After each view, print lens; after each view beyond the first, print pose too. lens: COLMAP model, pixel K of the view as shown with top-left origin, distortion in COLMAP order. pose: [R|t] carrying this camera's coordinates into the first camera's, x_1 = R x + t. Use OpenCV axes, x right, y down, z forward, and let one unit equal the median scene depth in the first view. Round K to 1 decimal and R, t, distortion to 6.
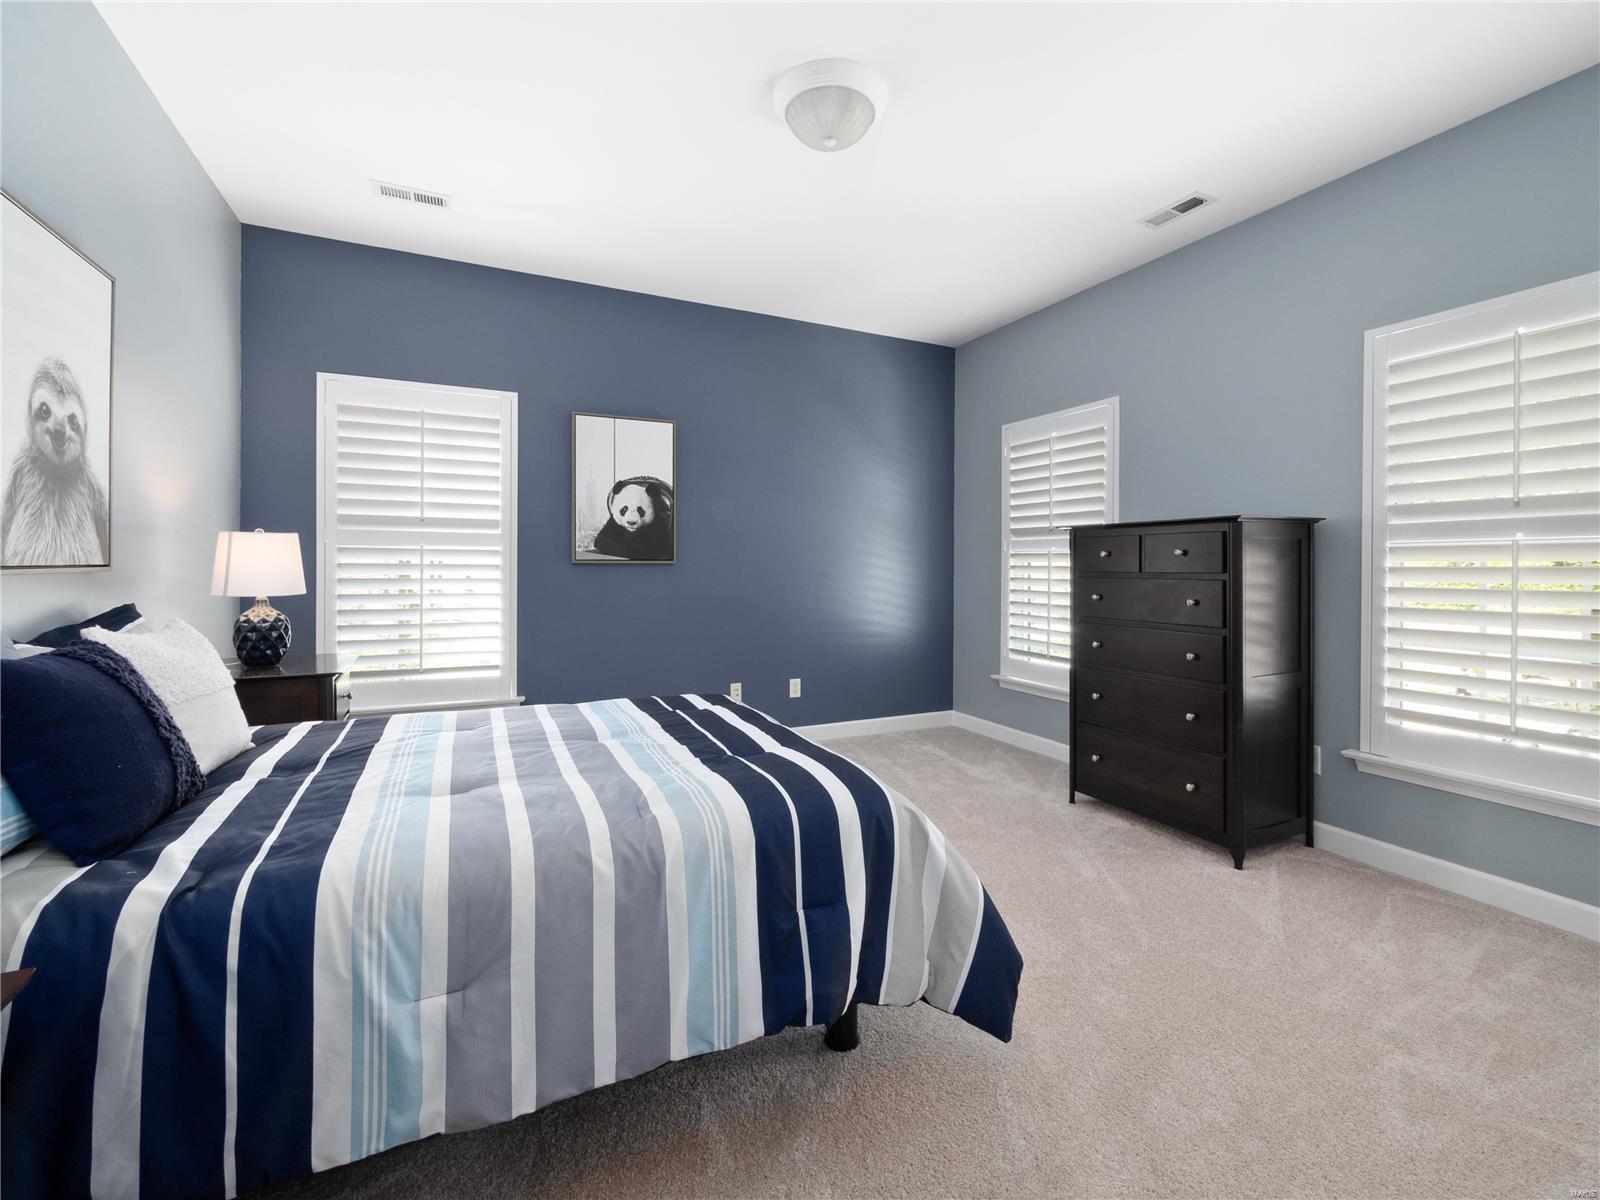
lens RADIAL K [[697.4, 0, 802.2], [0, 697.4, 595.7], [0, 0, 1]] dist [-0.003198, 0.000229]
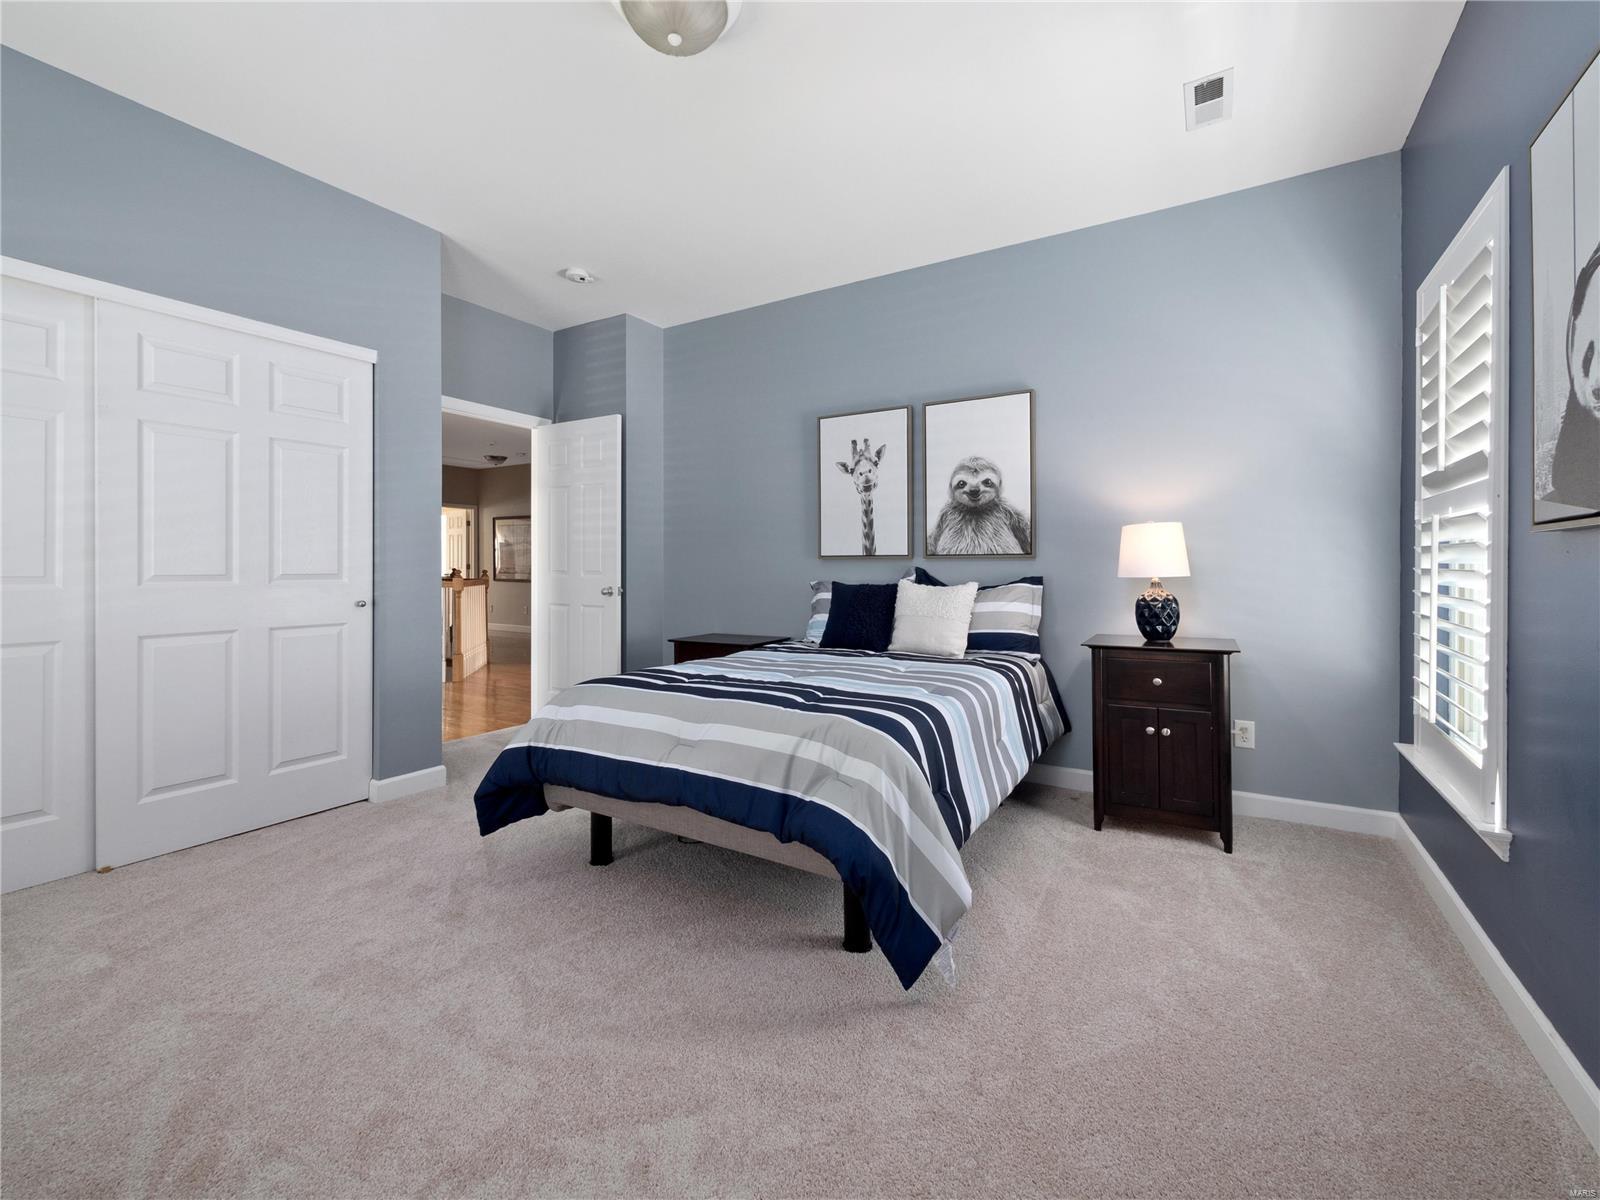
lens RADIAL K [[697.4, 0, 802.2], [0, 697.4, 595.7], [0, 0, 1]] dist [-0.003198, 0.000229]
pose [[-0.840220, 0.019503, -0.541895, 0.524236], [-0.027215, 0.996577, 0.078066, -0.068873], [0.541563, 0.080340, -0.836812, 2.515747]]
